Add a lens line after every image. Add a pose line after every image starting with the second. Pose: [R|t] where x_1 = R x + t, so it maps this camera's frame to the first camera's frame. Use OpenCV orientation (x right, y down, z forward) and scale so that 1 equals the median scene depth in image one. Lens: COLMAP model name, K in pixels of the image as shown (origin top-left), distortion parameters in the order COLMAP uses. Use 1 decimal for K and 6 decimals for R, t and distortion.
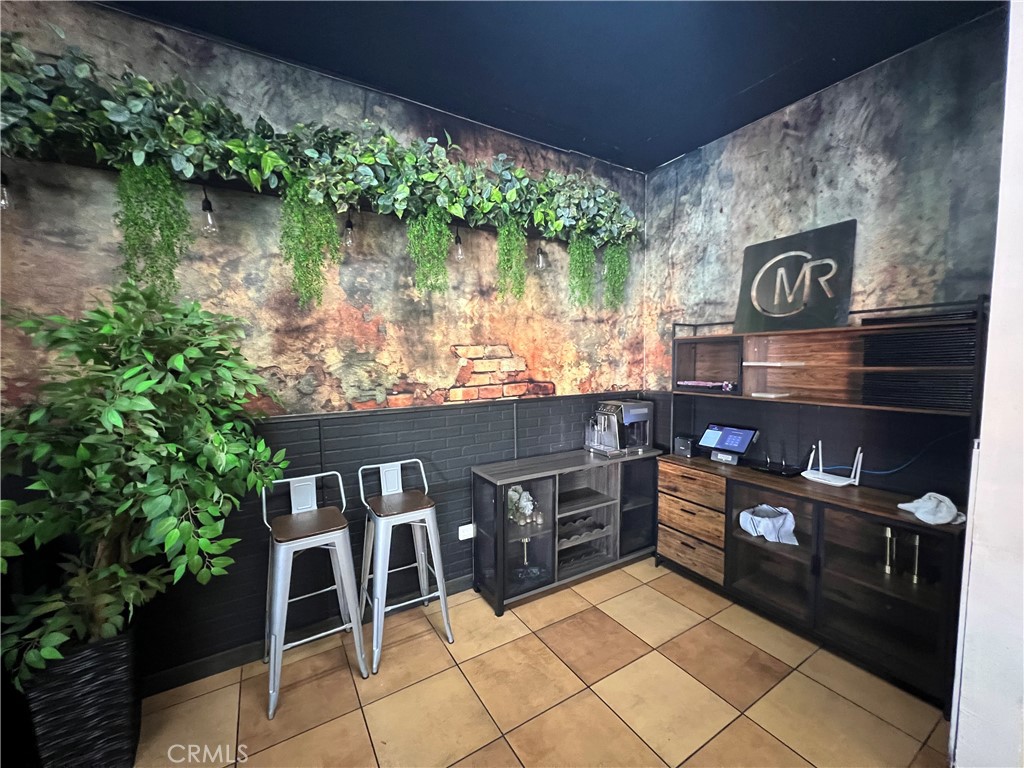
lens RADIAL K [[409.6, 0, 517.7], [0, 409.6, 375.1], [0, 0, 1]] dist [-0.002648, -0.000004]
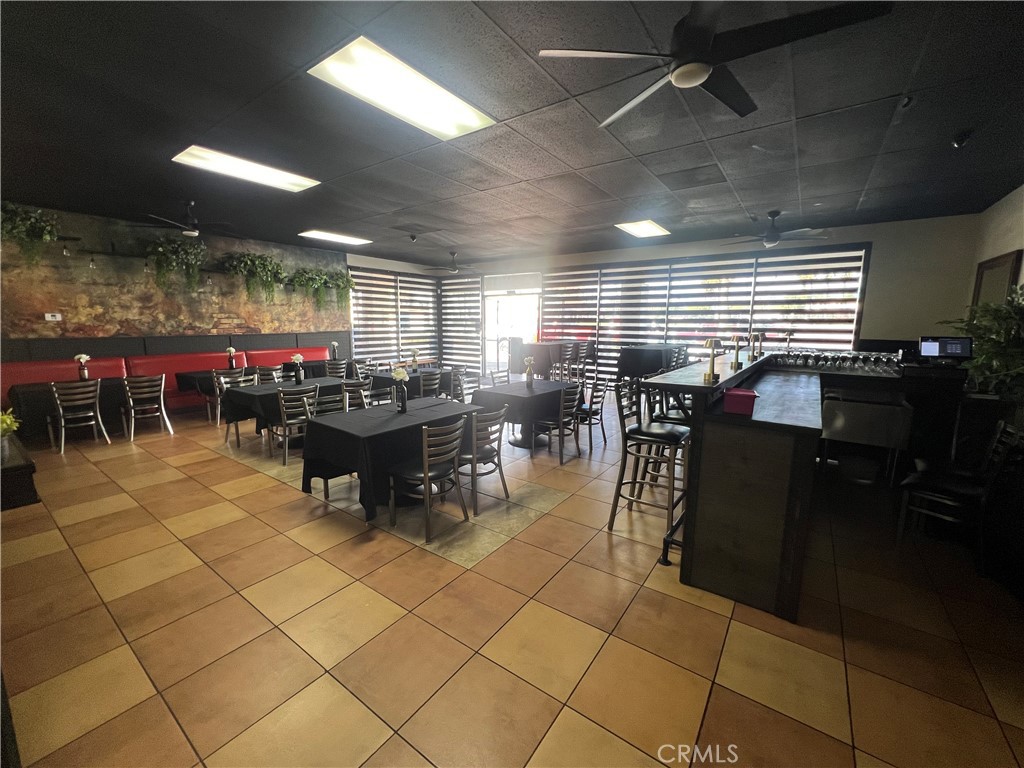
lens RADIAL K [[413.4, 0, 507.7], [0, 413.4, 380.5], [0, 0, 1]] dist [0.001856, -0.000549]
pose [[0.925248, -0.042748, 0.376947, 0.589307], [0.010930, 0.996222, 0.086149, 0.152020], [-0.379206, -0.075589, 0.922220, -2.240560]]
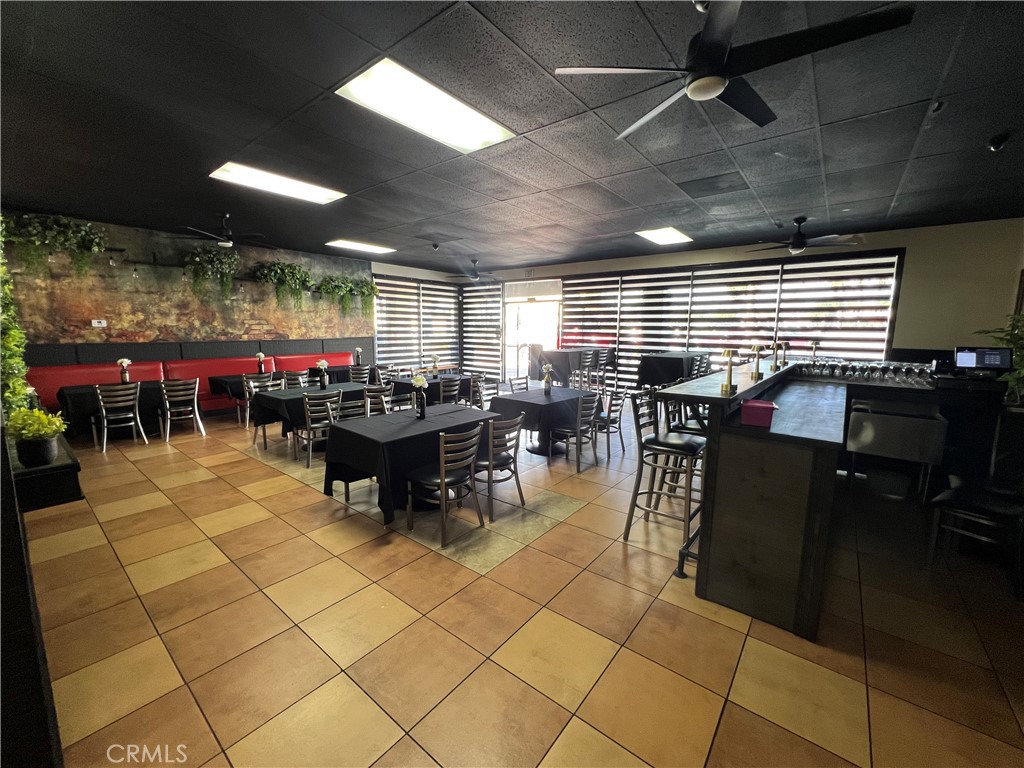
lens RADIAL K [[413.4, 0, 507.9], [0, 413.4, 379.9], [0, 0, 1]] dist [0.001856, -0.000549]
pose [[0.943587, -0.028210, 0.329921, 0.596334], [0.005176, 0.997499, 0.070487, 0.145211], [-0.331084, -0.064803, 0.941373, -2.256039]]
